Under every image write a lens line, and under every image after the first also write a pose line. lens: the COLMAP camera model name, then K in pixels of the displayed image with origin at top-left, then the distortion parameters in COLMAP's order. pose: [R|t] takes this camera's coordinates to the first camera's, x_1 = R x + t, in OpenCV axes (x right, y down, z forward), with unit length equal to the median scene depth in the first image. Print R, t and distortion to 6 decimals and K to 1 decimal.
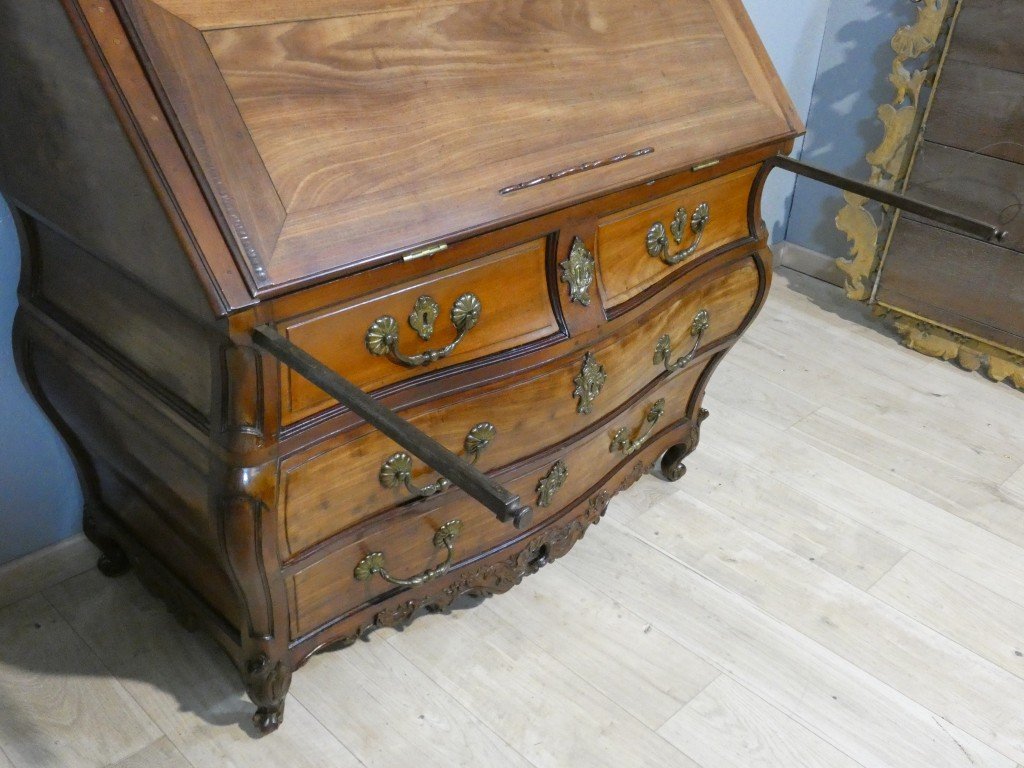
lens RADIAL K [[1042.1, 0, 521.7], [0, 1042.1, 384.3], [0, 0, 1]] dist [-0.001442, 0.000000]
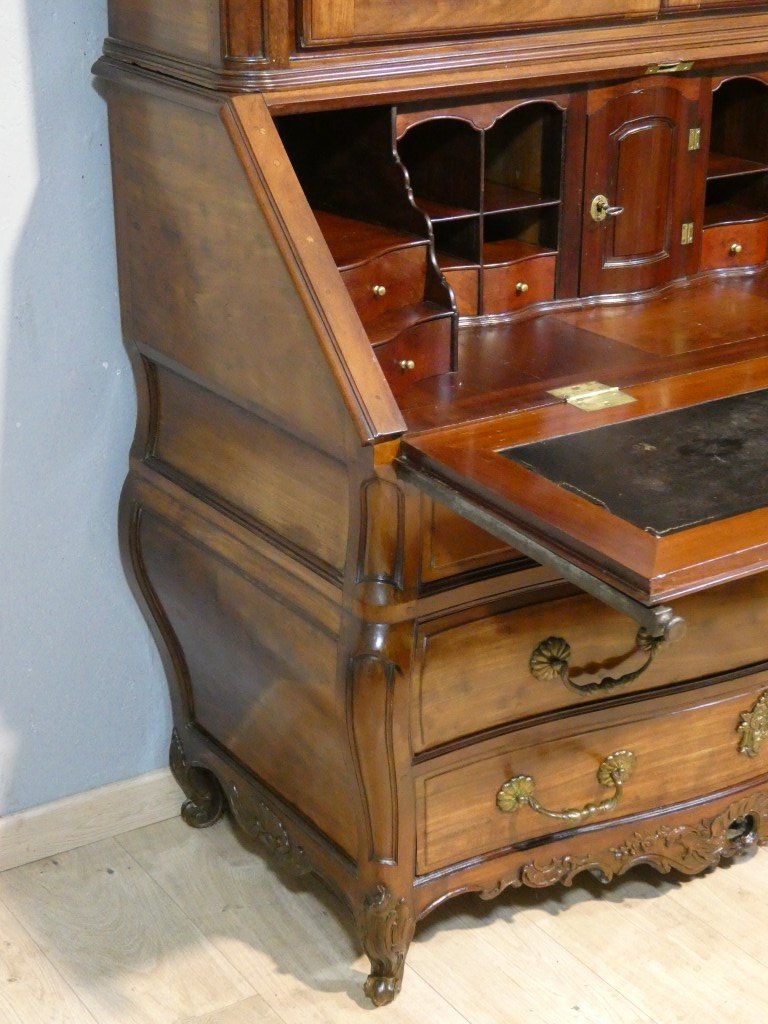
lens RADIAL K [[1773.1, 0, 399.4], [0, 1773.1, 511.8], [0, 0, 1]] dist [0.104931, 0.000000]
pose [[0.974030, 0.015674, -0.225878, 0.076798], [-0.049859, 0.987961, -0.146448, 0.173151], [0.220863, 0.153907, 0.963085, -0.394193]]
